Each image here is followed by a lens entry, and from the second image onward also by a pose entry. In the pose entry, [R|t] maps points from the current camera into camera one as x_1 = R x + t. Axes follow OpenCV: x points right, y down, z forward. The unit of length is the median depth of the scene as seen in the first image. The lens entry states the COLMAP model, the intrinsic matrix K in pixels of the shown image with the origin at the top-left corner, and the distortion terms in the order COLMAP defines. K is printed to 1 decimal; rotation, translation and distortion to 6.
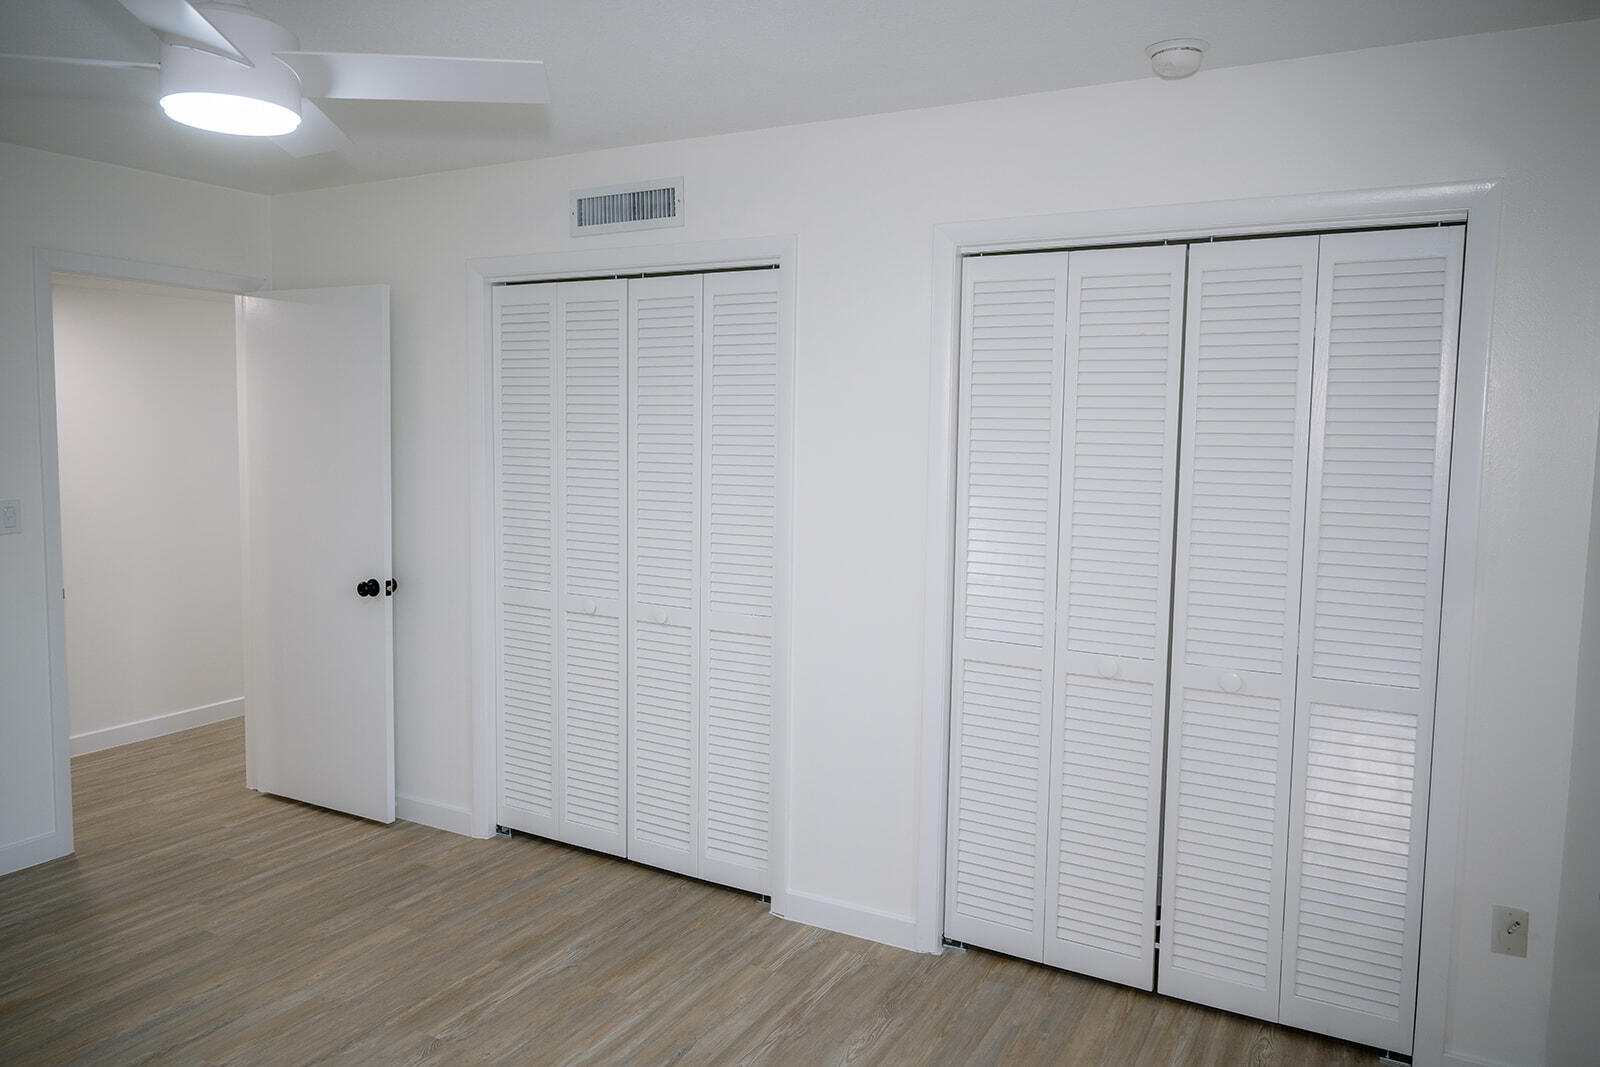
lens RADIAL K [[1099.4, 0, 800.0], [0, 1099.4, 533.5], [0, 0, 1]] dist [-0.003203, -0.001424]
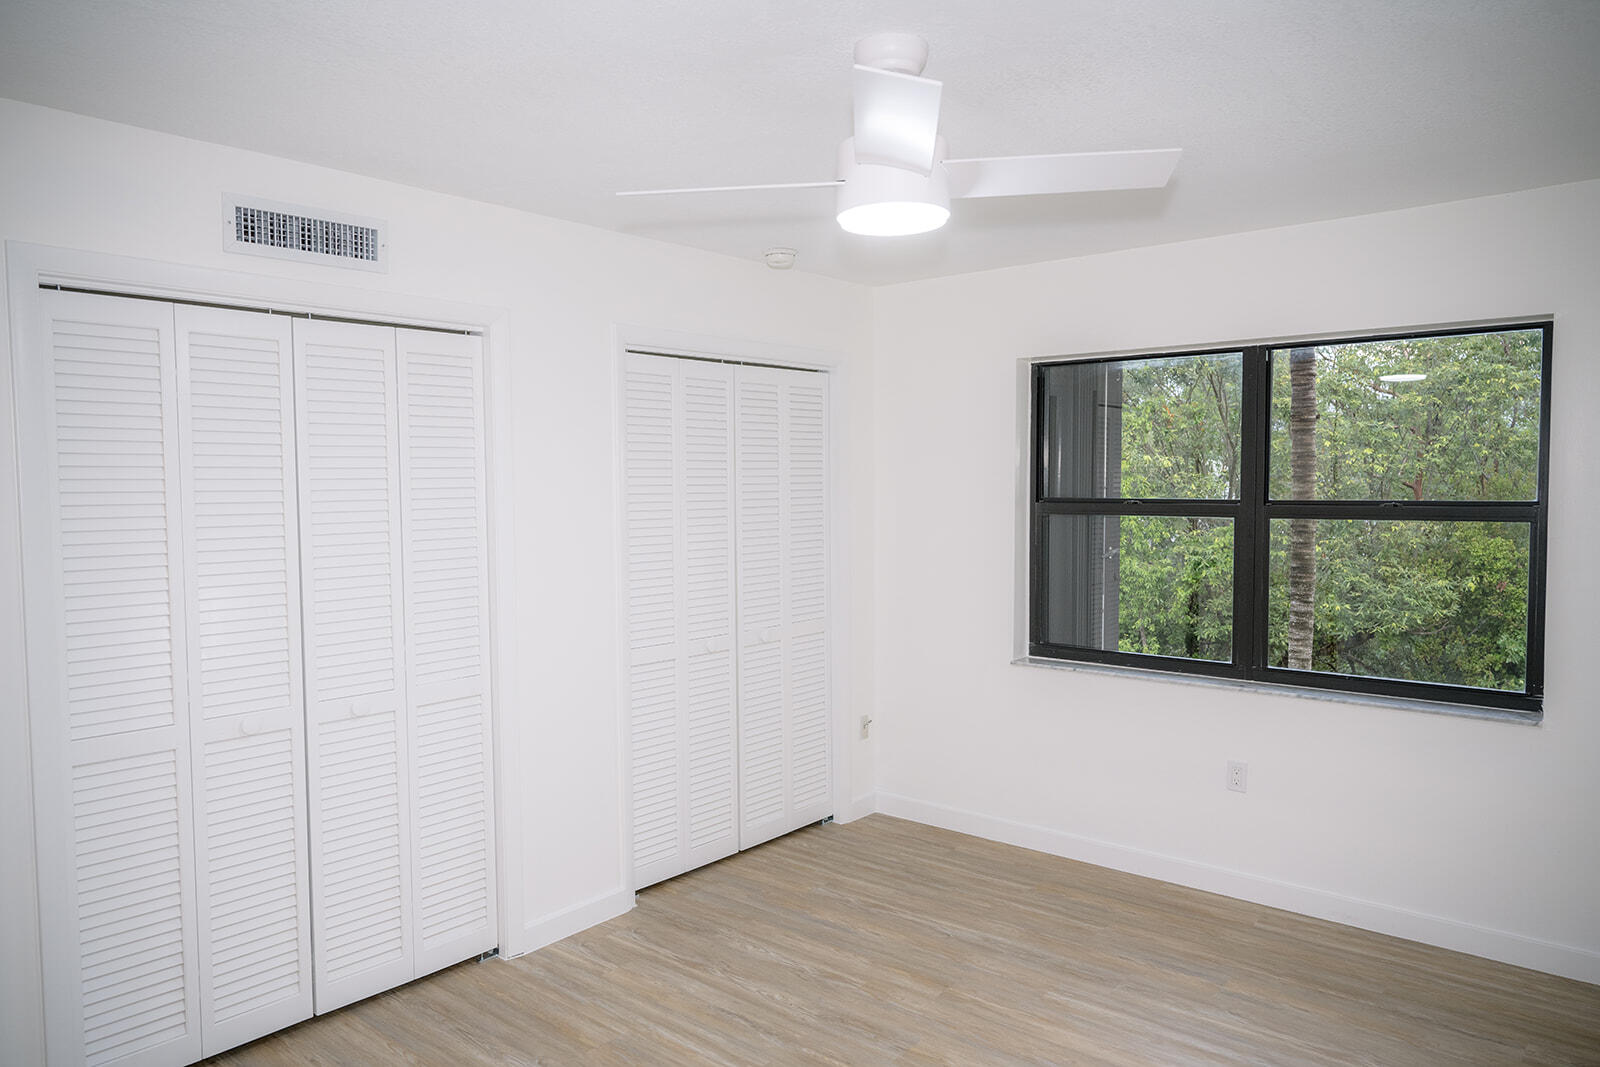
lens RADIAL K [[1073.2, 0, 760.0], [0, 1073.2, 545.3], [0, 0, 1]] dist [0.000158, -0.002619]
pose [[0.215641, -0.073924, 0.973670, -0.974128], [0.109102, 0.992711, 0.051207, -0.068487], [-0.970358, 0.095187, 0.222135, 0.539614]]
